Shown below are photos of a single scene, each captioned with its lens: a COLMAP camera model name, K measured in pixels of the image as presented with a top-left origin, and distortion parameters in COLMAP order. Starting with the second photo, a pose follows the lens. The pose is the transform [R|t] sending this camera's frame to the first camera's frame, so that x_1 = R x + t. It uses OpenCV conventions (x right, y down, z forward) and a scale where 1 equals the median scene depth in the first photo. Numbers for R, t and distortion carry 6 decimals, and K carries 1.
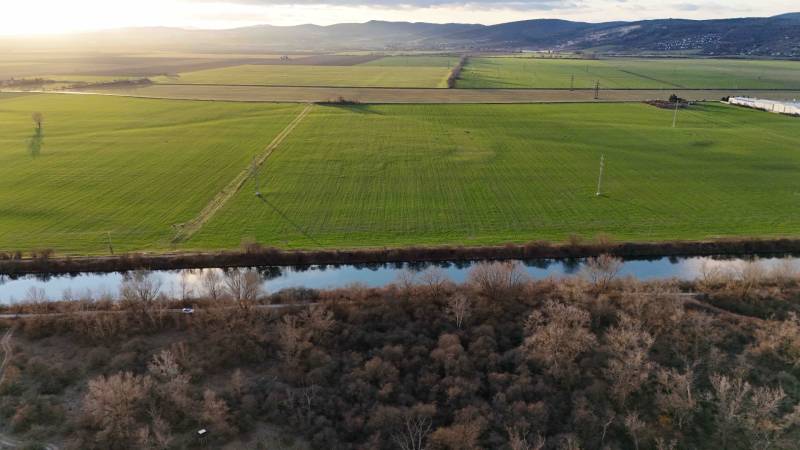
lens RADIAL K [[576.5, 0, 400.0], [0, 576.5, 225.0], [0, 0, 1]] dist [0.066368, -0.053071]
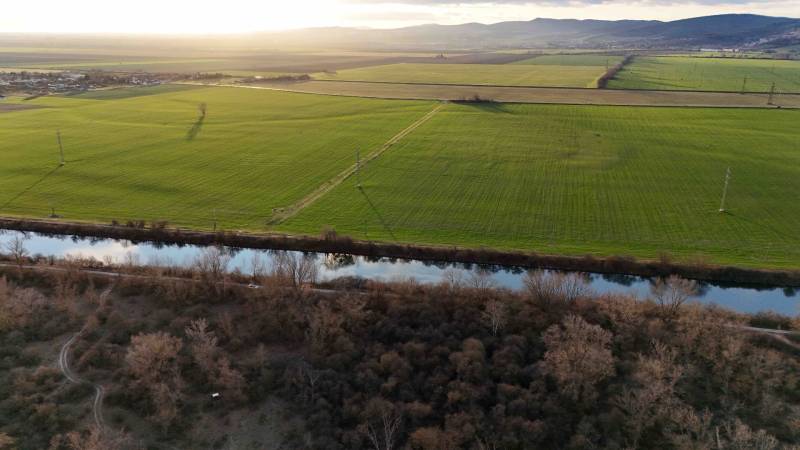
lens RADIAL K [[576.5, 0, 400.0], [0, 576.5, 225.0], [0, 0, 1]] dist [0.066368, -0.053071]
pose [[0.964630, 0.082212, -0.250458, 0.126301], [-0.081662, 0.996580, 0.012603, -0.002956], [0.250638, 0.008296, 0.968045, 0.013822]]
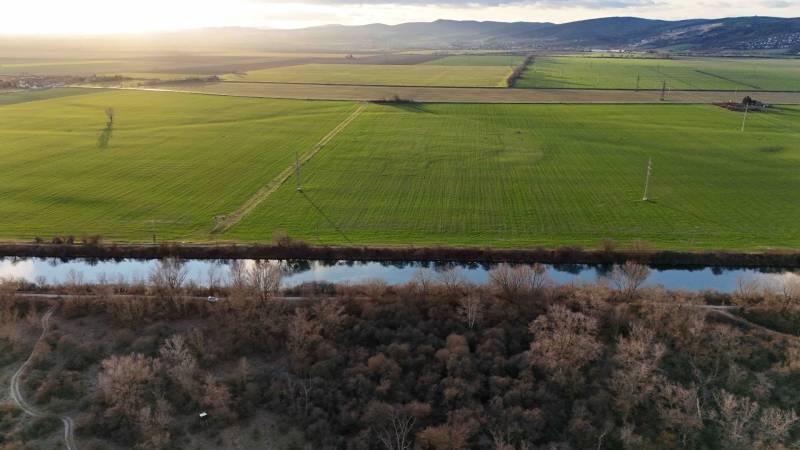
lens RADIAL K [[576.5, 0, 400.0], [0, 576.5, 225.0], [0, 0, 1]] dist [0.066368, -0.053071]
pose [[0.993926, 0.034426, -0.104525, 0.055828], [-0.034288, 0.999407, 0.003114, 0.000348], [0.104570, 0.000489, 0.994517, 0.001287]]
